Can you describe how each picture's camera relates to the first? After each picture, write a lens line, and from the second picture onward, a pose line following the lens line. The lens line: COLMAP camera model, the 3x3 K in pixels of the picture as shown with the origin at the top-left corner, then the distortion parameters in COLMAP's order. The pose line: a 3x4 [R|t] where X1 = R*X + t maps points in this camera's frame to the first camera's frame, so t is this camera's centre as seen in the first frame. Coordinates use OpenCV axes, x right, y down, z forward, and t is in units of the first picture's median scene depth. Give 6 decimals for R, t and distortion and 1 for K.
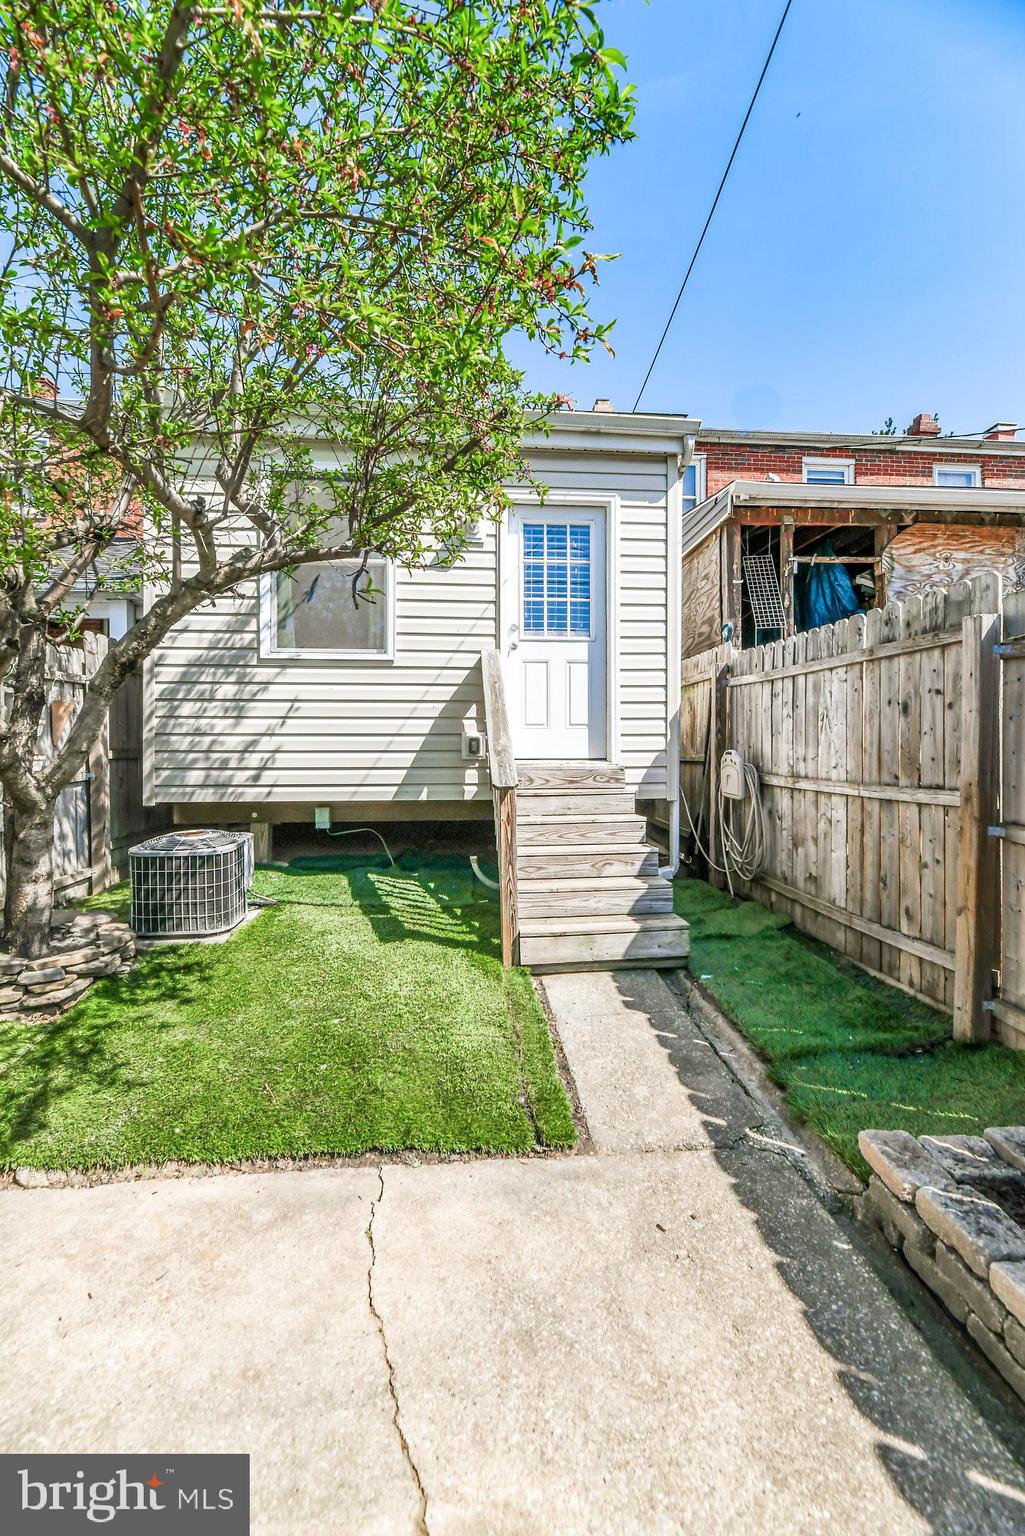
lens RADIAL K [[634.5, 0, 511.3], [0, 634.5, 761.2], [0, 0, 1]] dist [-0.002463, -0.001892]
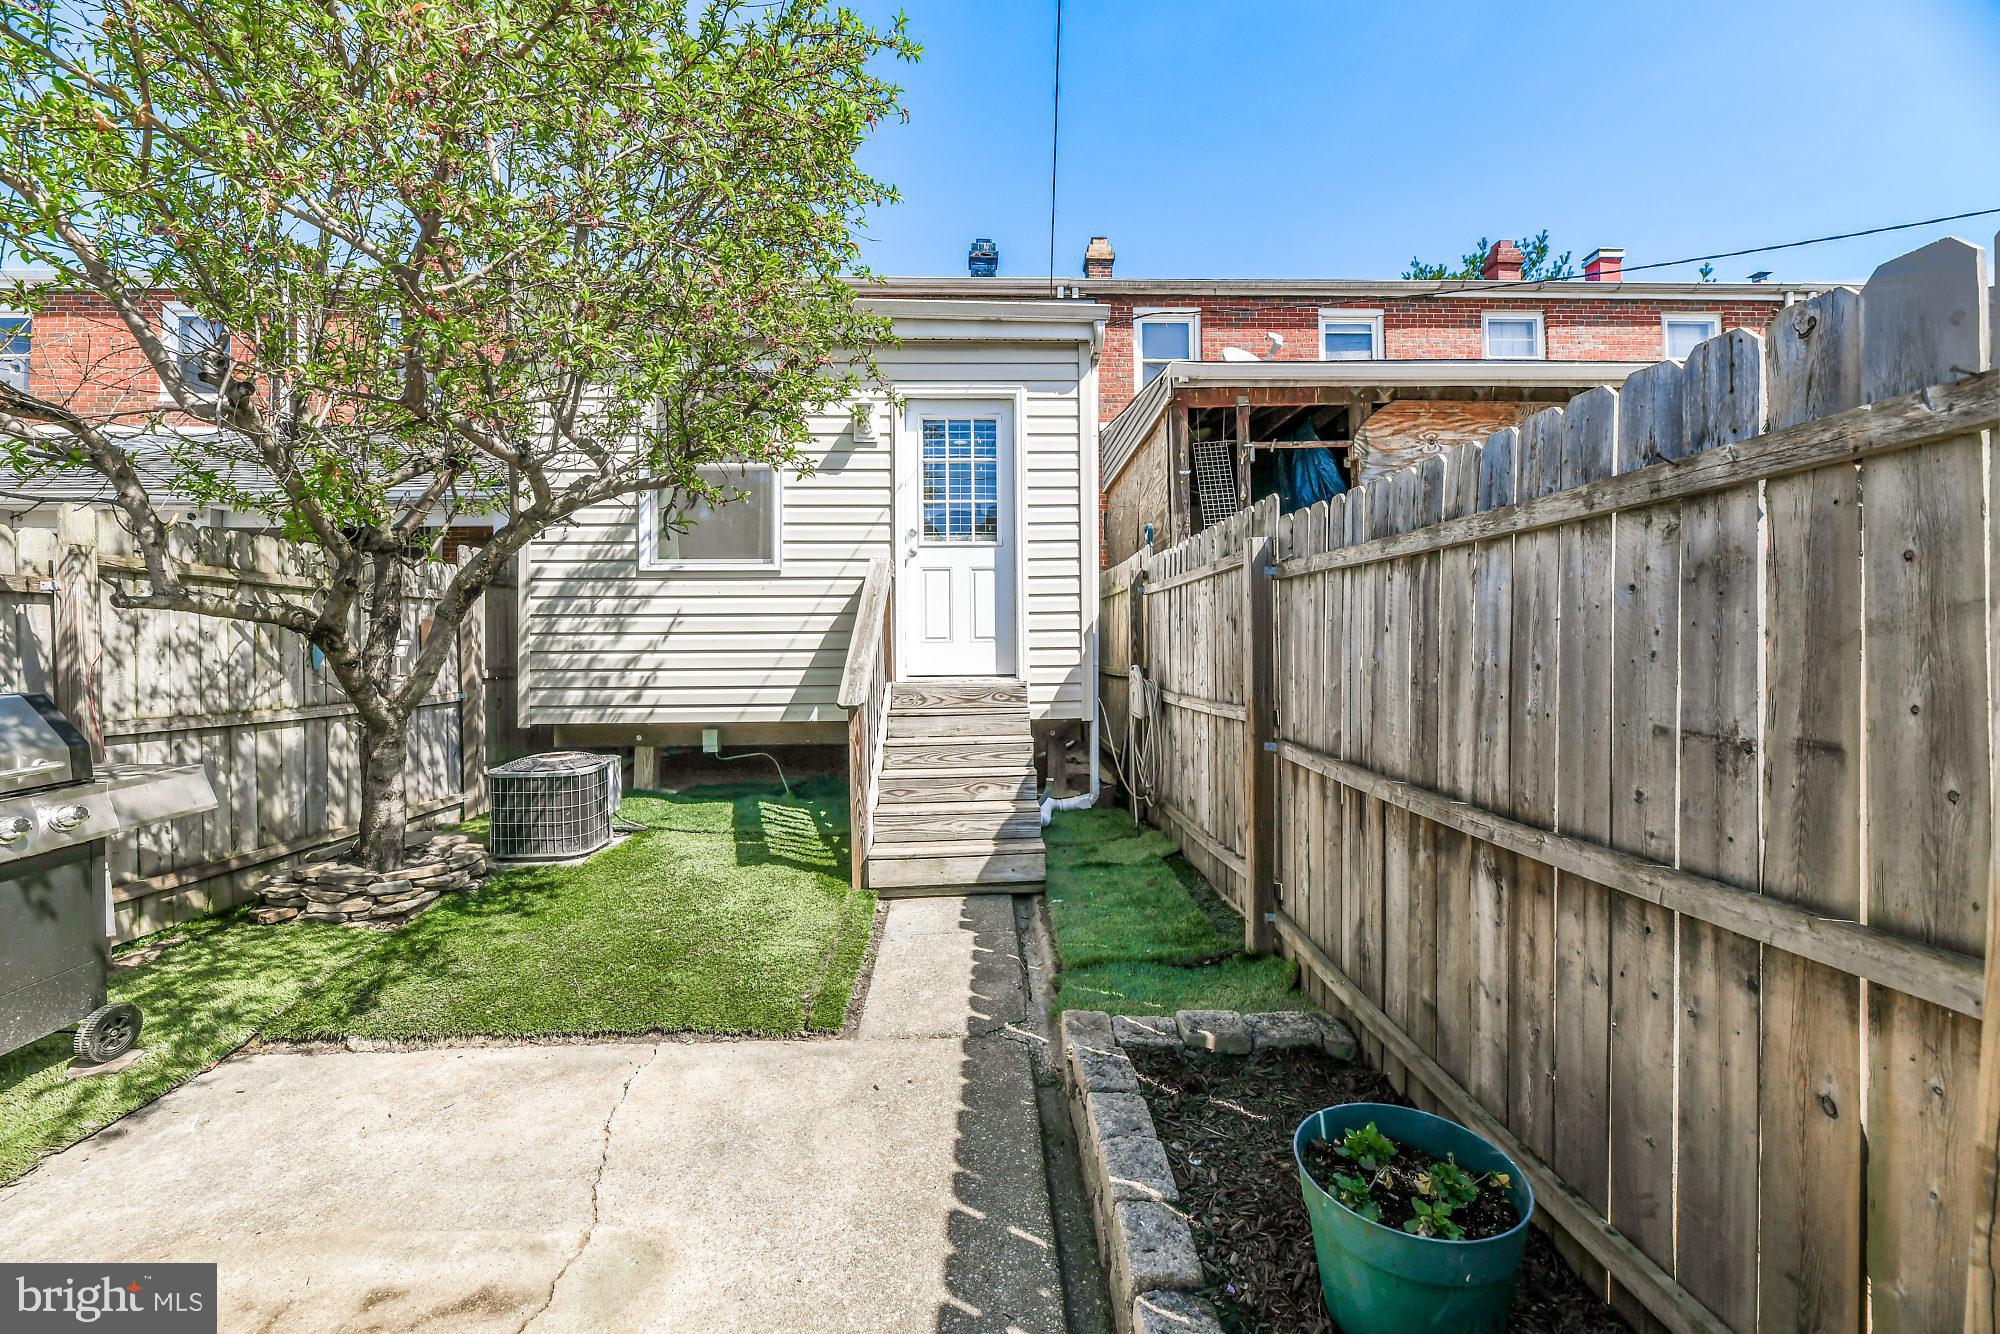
lens RADIAL K [[826.1, 0, 1011.2], [0, 826.1, 659.8], [0, 0, 1]] dist [-0.002463, -0.001892]
pose [[0.998590, -0.007555, -0.052549, 0.287186], [0.006632, 0.999821, -0.017720, -0.006397], [0.052674, 0.017347, 0.998461, -0.253862]]
